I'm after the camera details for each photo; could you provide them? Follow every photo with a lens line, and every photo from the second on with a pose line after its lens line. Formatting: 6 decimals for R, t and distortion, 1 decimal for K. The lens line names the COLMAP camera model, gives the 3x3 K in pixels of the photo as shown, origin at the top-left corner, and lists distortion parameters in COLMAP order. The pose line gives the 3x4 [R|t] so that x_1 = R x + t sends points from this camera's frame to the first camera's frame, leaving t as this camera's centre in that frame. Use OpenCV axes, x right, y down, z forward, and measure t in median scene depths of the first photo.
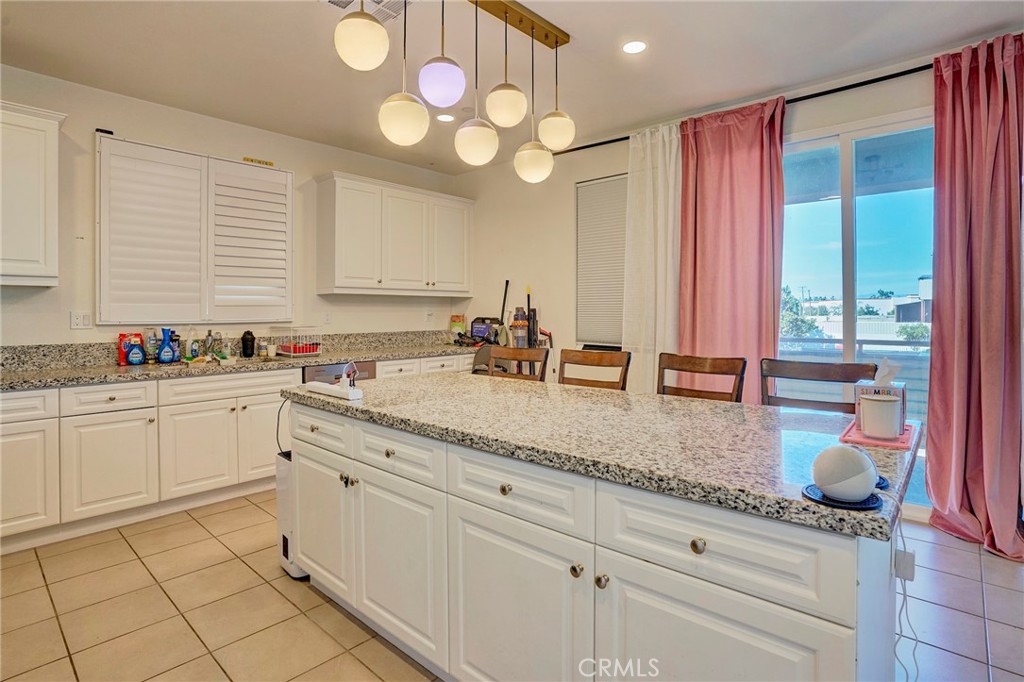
lens RADIAL K [[519.0, 0, 511.8], [0, 519.0, 308.5], [0, 0, 1]] dist [-0.052618, 0.024821]
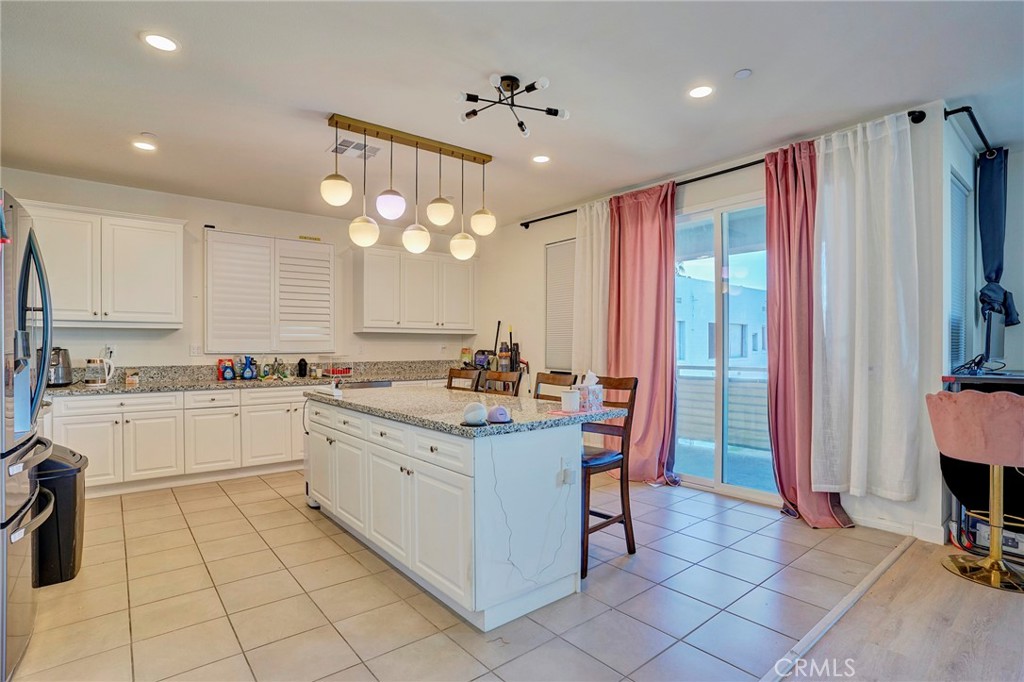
lens RADIAL K [[506.7, 0, 505.8], [0, 506.7, 347.8], [0, 0, 1]] dist [-0.029540, 0.000962]
pose [[0.987370, 0.001759, -0.158419, 0.291147], [-0.000218, 0.999952, 0.009745, 0.000142], [0.158428, -0.009588, 0.987324, -0.323046]]
